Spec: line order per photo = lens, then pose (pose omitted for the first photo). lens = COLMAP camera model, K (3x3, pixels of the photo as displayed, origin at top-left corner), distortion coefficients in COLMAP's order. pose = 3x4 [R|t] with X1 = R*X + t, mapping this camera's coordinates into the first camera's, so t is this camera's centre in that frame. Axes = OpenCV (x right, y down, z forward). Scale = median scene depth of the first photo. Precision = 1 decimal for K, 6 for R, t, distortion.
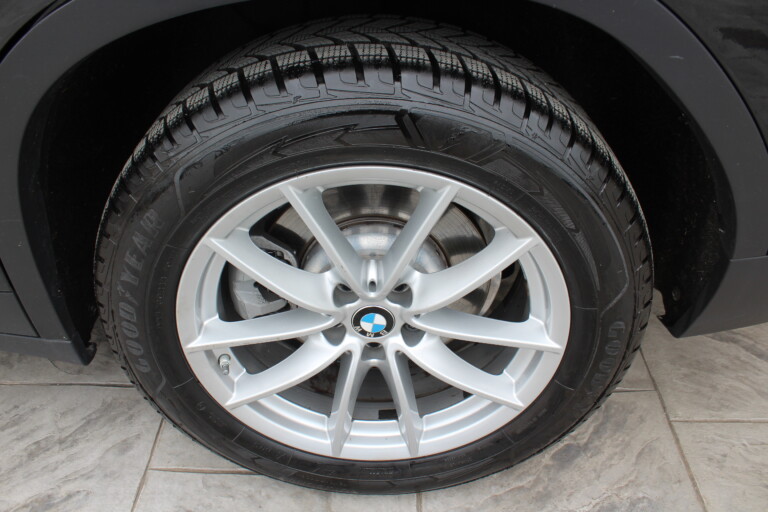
lens RADIAL K [[631.8, 0, 375.7], [0, 631.8, 255.3], [0, 0, 1]] dist [-0.180429, 0.156092]
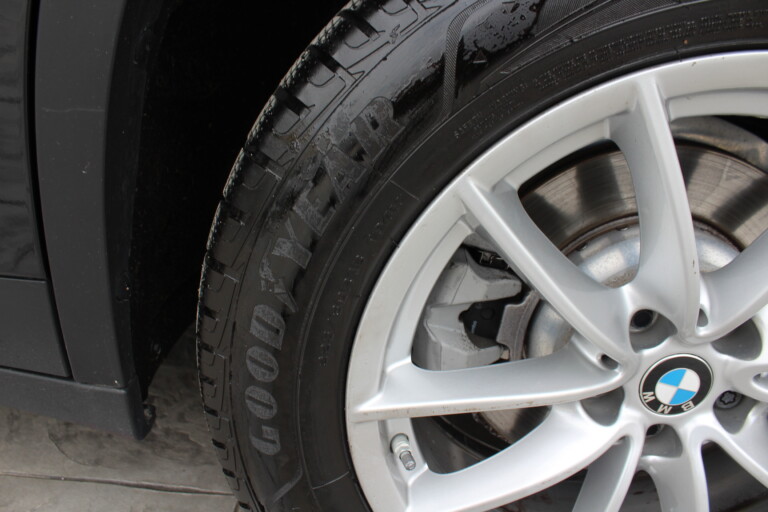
lens RADIAL K [[631.8, 0, 375.7], [0, 631.8, 255.3], [0, 0, 1]] dist [-0.180429, 0.156092]
pose [[0.997364, 0.072548, -0.001258, -0.283779], [-0.071256, 0.976030, -0.205639, 0.121445], [-0.013691, 0.205187, 0.978627, 0.423562]]
